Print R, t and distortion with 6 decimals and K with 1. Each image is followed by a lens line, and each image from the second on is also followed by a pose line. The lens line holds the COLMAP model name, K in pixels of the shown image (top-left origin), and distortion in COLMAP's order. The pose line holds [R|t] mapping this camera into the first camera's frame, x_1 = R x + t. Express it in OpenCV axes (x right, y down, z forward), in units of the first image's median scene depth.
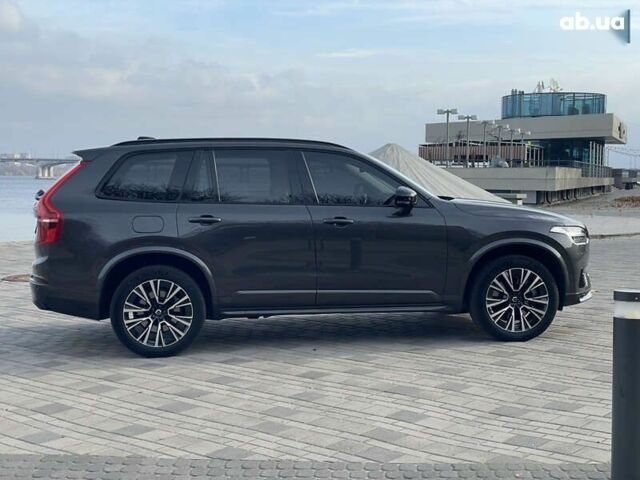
lens RADIAL K [[965.8, 0, 322.3], [0, 965.8, 241.0], [0, 0, 1]] dist [0.123372, 0.000000]
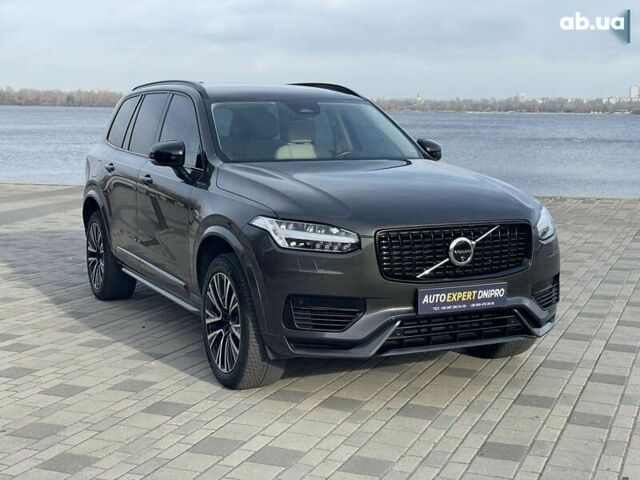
lens RADIAL K [[965.8, 0, 316.8], [0, 965.8, 244.1], [0, 0, 1]] dist [0.123372, 0.000000]
pose [[0.282986, 0.130618, -0.950188, 0.823537], [-0.077523, 0.990557, 0.113079, -0.068486], [0.955986, 0.041661, 0.290439, 0.870879]]
